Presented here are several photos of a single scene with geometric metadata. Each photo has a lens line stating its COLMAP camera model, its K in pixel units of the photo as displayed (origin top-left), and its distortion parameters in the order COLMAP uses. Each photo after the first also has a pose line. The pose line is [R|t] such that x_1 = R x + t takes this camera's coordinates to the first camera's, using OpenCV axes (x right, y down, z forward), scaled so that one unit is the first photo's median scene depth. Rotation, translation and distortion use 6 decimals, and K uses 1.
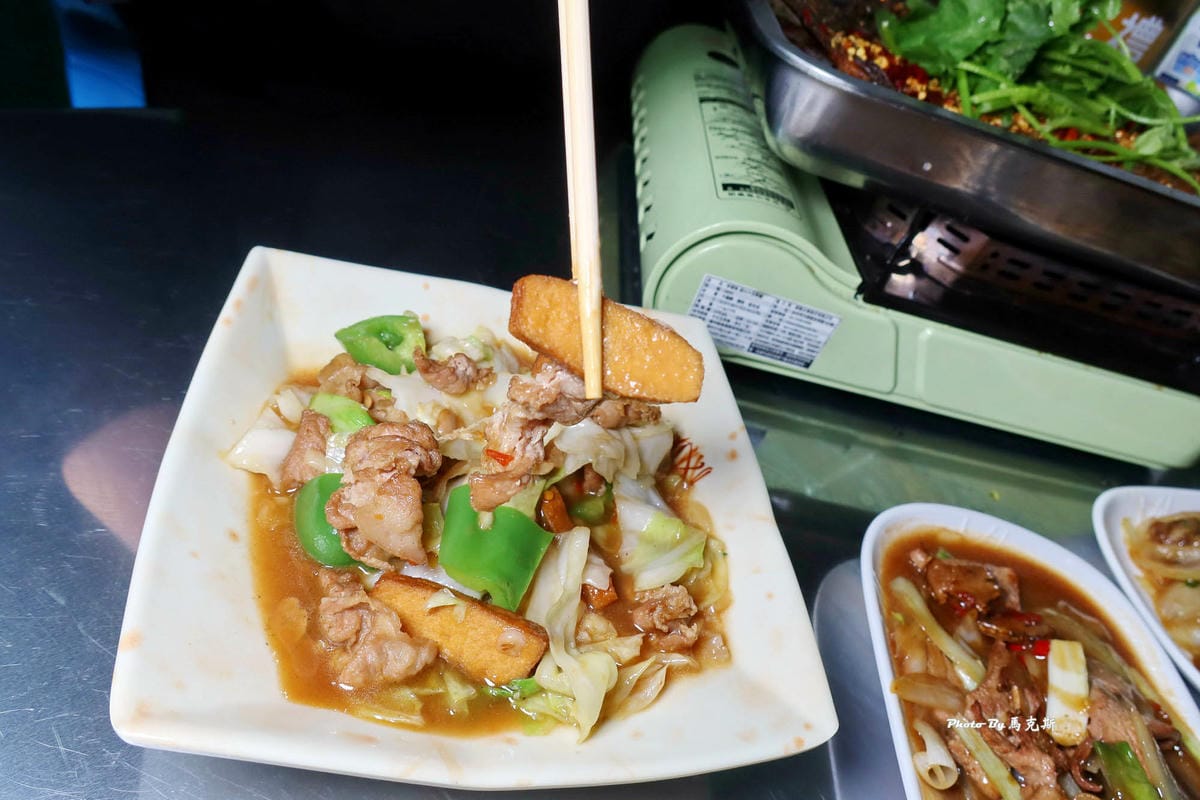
lens RADIAL K [[814.6, 0, 599.9], [0, 814.6, 397.0], [0, 0, 1]] dist [-0.019873, 0.005395]
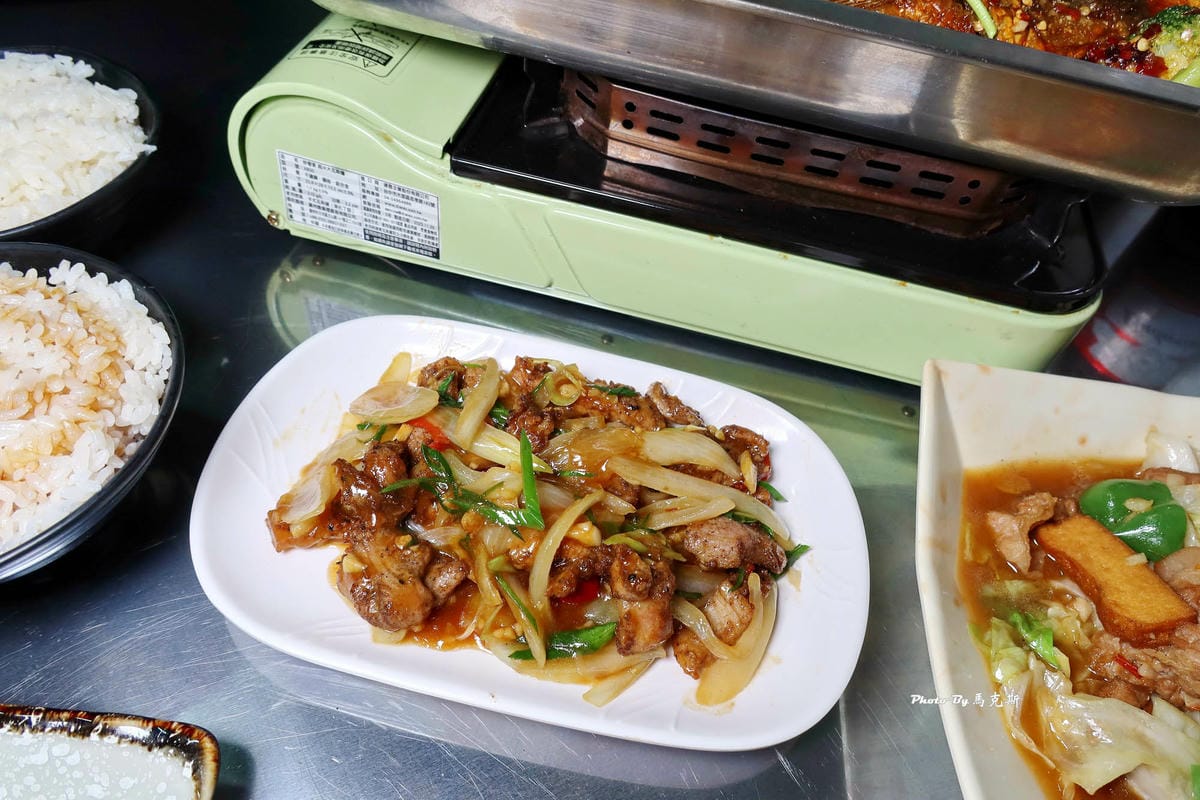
lens RADIAL K [[814.6, 0, 601.1], [0, 814.6, 407.6], [0, 0, 1]] dist [-0.019873, 0.005395]
pose [[0.957709, 0.044974, -0.284202, 0.700897], [-0.010621, 0.992562, 0.121278, 0.015225], [0.287543, -0.113130, 0.951063, 0.228375]]
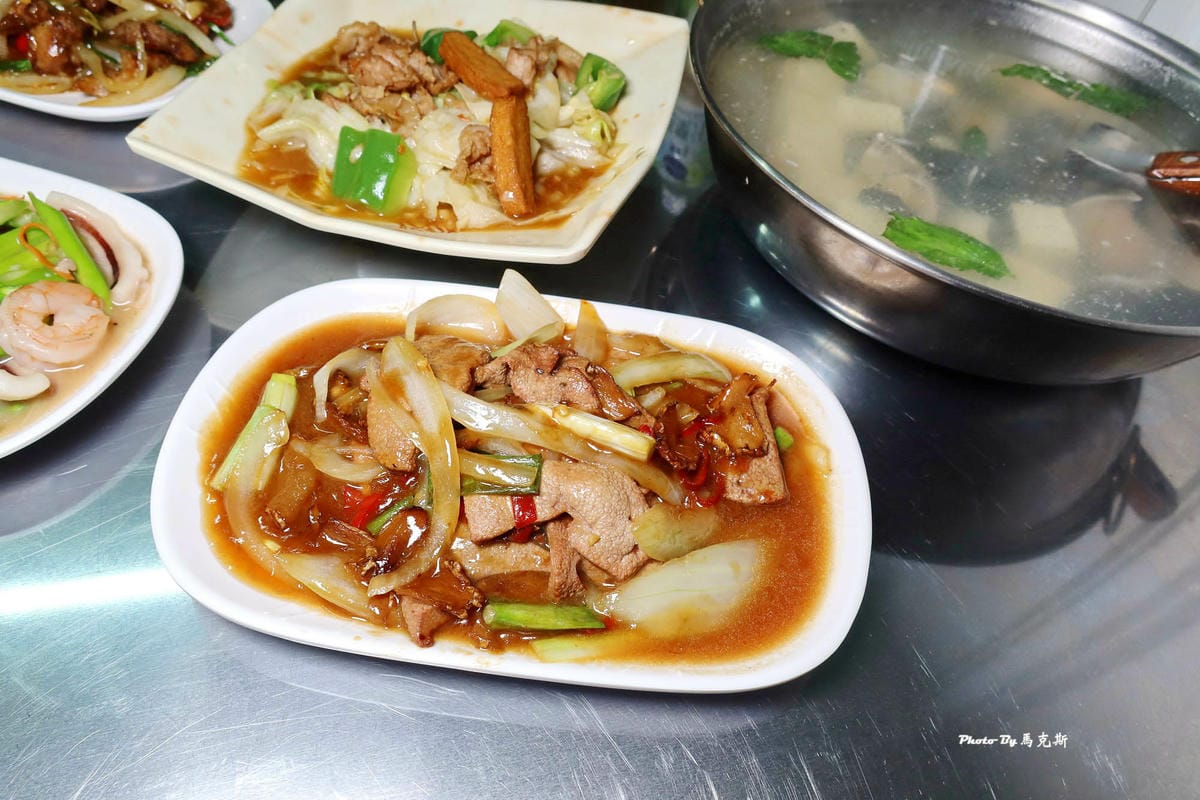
lens RADIAL K [[814.6, 0, 592.7], [0, 814.6, 400.4], [0, 0, 1]] dist [-0.019873, 0.005395]
pose [[0.917487, 0.144615, -0.370546, 1.567733], [-0.112271, 0.987841, 0.107543, 0.499642], [0.381593, -0.057068, 0.922567, 0.170679]]
